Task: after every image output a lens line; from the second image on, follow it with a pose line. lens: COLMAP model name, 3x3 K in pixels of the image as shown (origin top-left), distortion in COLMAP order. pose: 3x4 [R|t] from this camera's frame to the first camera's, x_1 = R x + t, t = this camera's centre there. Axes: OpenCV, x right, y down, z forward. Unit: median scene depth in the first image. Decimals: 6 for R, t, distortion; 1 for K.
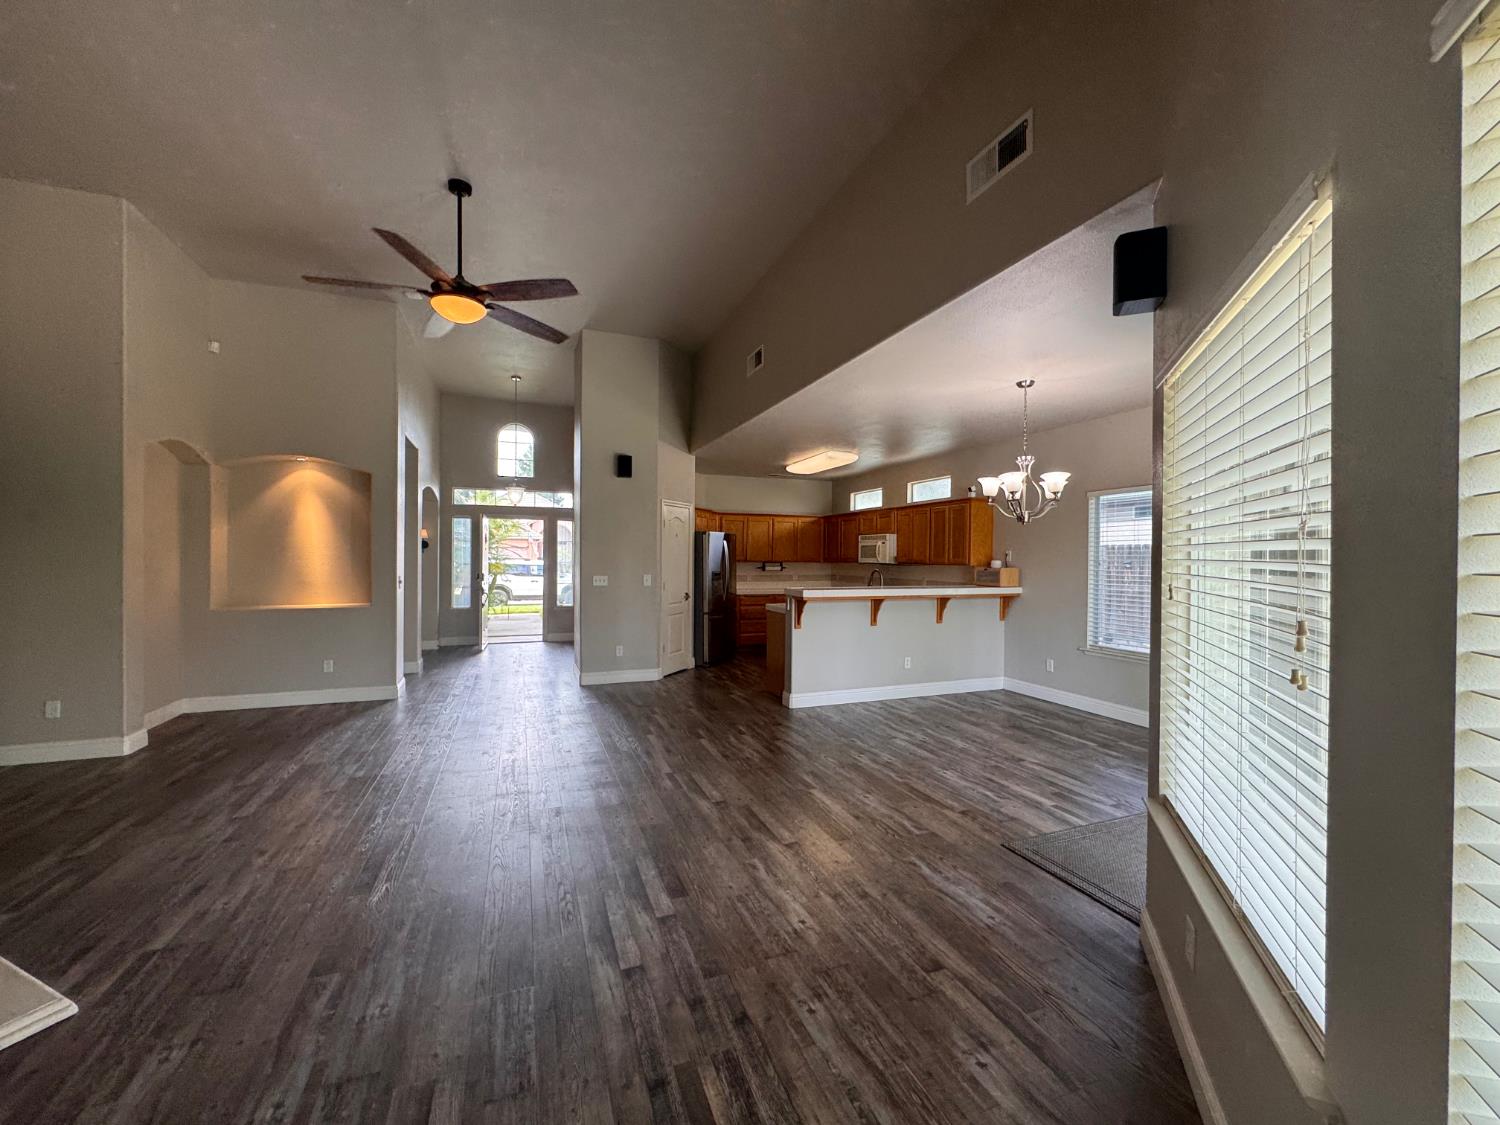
lens RADIAL K [[600.6, 0, 749.9], [0, 600.6, 560.8], [0, 0, 1]] dist [-0.003726, 0.000933]
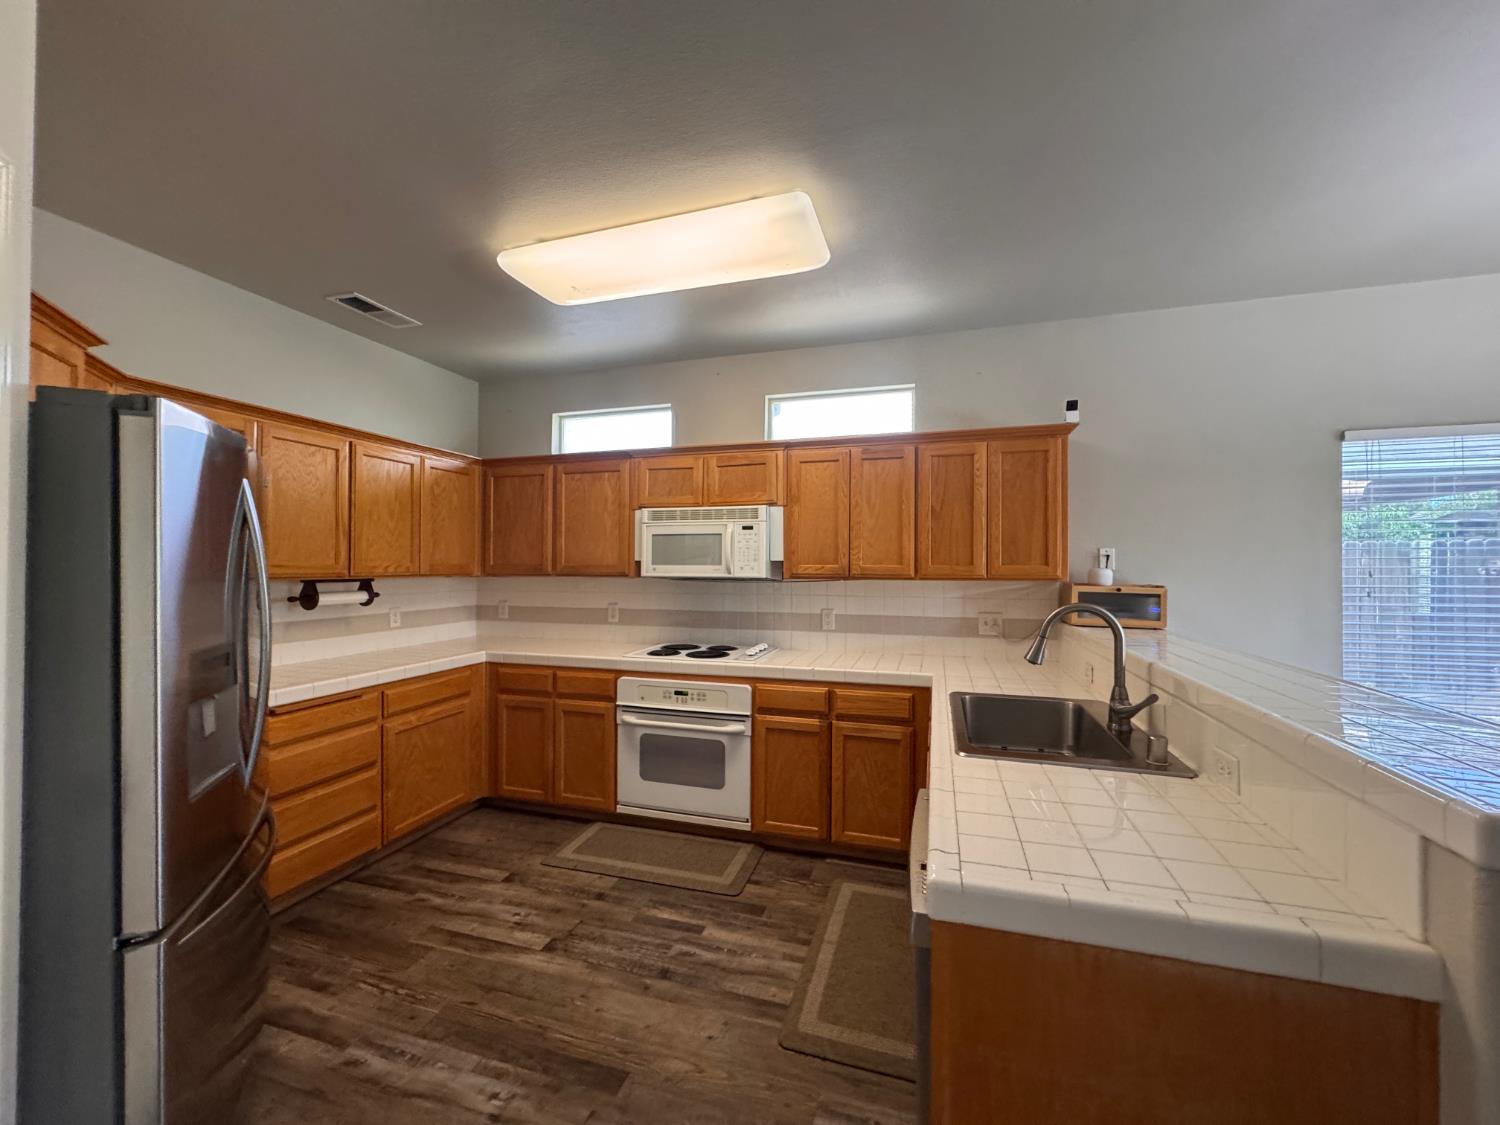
lens RADIAL K [[596.2, 0, 750.0], [0, 596.2, 562.5], [0, 0, 1]] dist [-0.002913, 0.000091]
pose [[0.617334, -0.001820, 0.786699, -0.119483], [0.007186, 0.999969, -0.003326, -0.006396], [-0.786668, 0.007706, 0.617328, 0.974419]]
